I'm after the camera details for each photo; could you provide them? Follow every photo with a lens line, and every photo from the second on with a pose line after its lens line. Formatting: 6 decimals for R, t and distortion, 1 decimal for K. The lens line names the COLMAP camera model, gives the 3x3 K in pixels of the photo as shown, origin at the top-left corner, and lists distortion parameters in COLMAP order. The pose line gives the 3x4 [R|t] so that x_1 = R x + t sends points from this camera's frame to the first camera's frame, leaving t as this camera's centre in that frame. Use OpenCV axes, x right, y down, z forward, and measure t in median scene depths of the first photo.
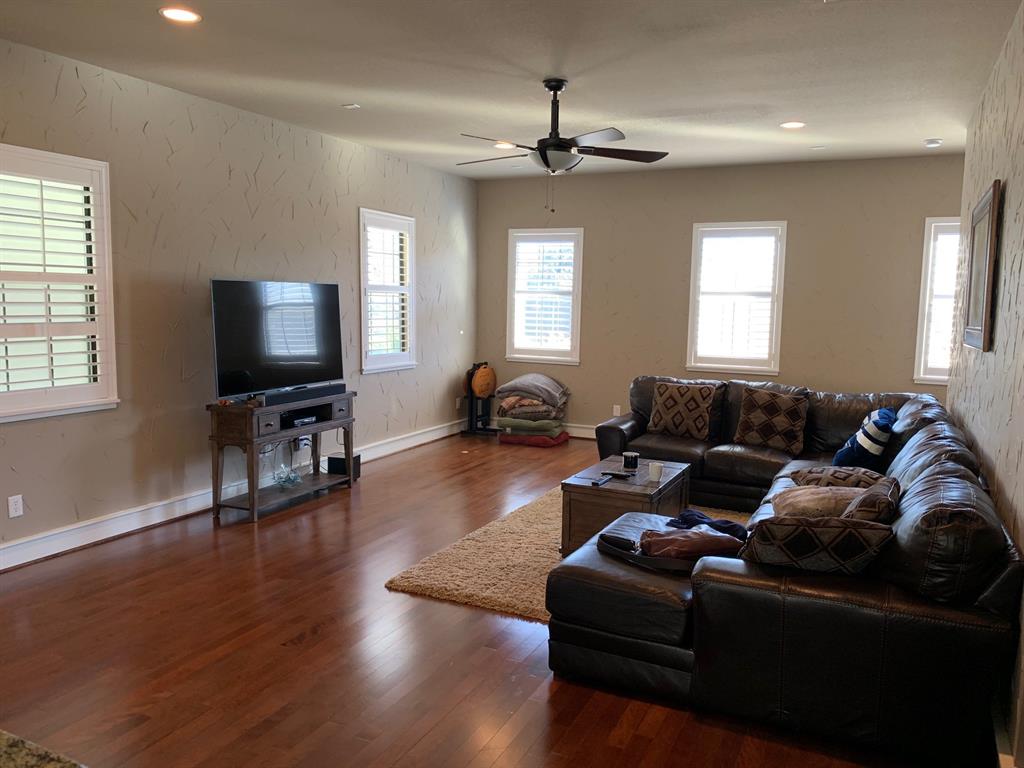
lens RADIAL K [[773.1, 0, 512.0], [0, 773.1, 384.0], [0, 0, 1]] dist [0.007379, 0.001696]
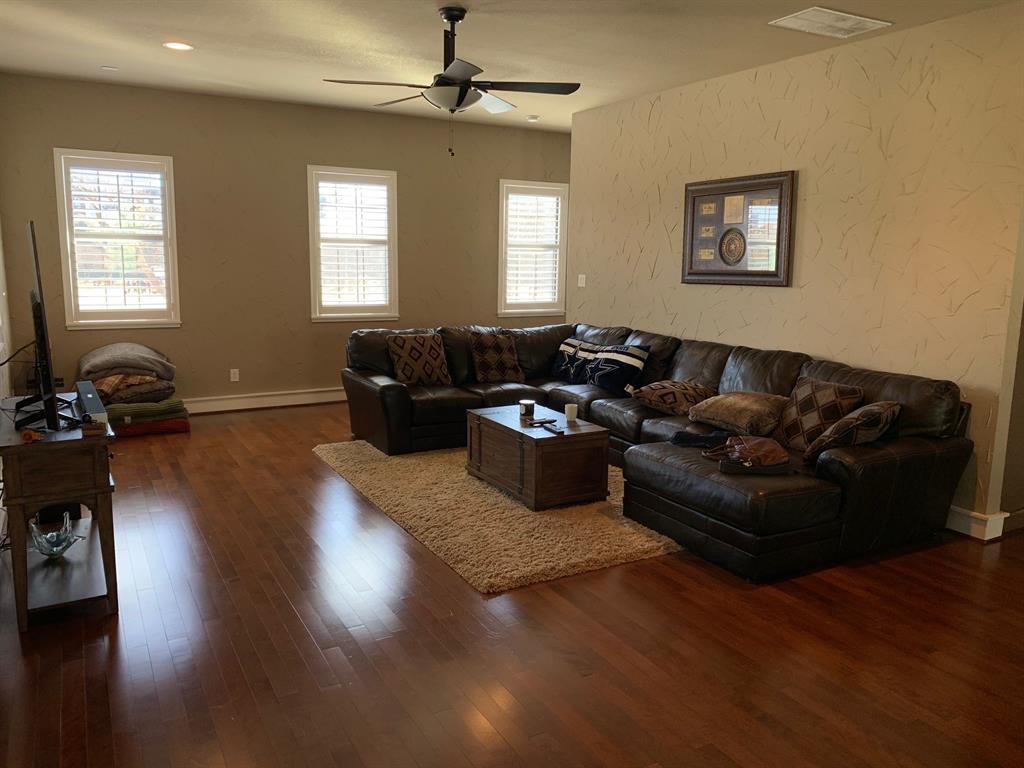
lens RADIAL K [[788.2, 0, 512.0], [0, 788.2, 370.4], [0, 0, 1]] dist [0.028375, -0.003805]
pose [[0.569539, -0.128884, 0.811797, -0.445977], [0.084260, 0.991582, 0.098312, -0.035459], [-0.817634, 0.012410, 0.575604, 0.256582]]
